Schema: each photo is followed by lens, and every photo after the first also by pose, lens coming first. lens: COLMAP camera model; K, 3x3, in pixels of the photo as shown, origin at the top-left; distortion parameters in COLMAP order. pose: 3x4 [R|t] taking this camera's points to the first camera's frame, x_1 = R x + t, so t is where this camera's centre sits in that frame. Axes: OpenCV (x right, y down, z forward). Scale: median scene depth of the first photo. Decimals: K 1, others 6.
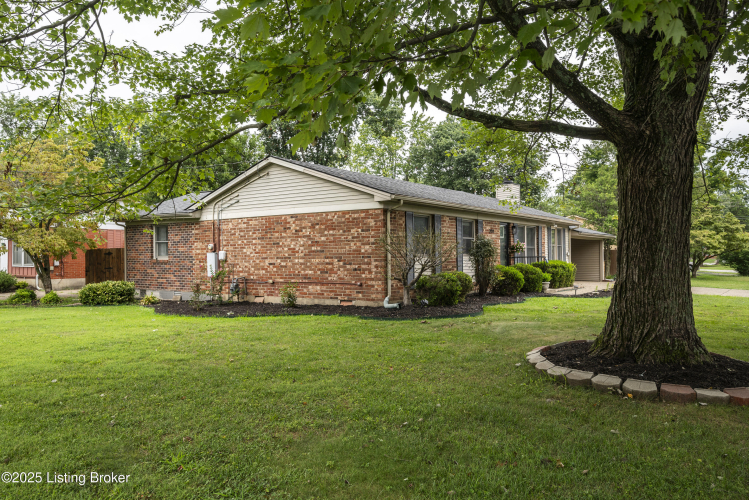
lens RADIAL K [[548.3, 0, 374.3], [0, 548.3, 251.6], [0, 0, 1]] dist [-0.004041, -0.000690]
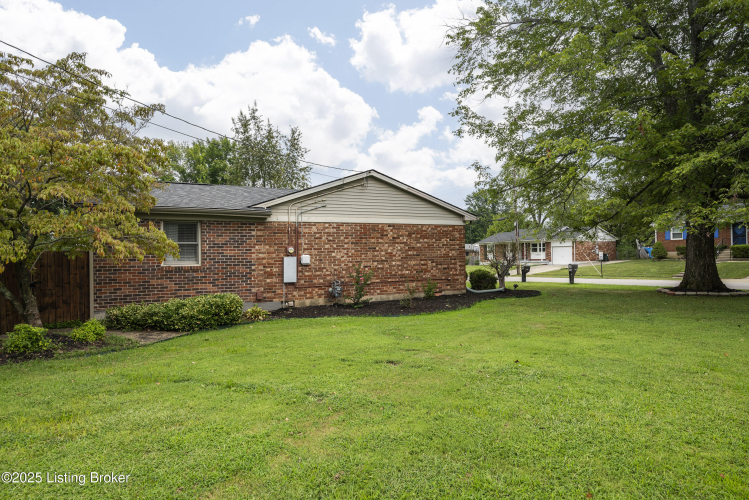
lens RADIAL K [[452.5, 0, 374.2], [0, 452.5, 249.0], [0, 0, 1]] dist [0.001503, 0.000052]
pose [[0.476388, 0.006427, 0.879212, -0.986880], [-0.002235, 0.999979, -0.006098, -0.007431], [-0.879232, 0.000940, 0.476392, 0.549326]]
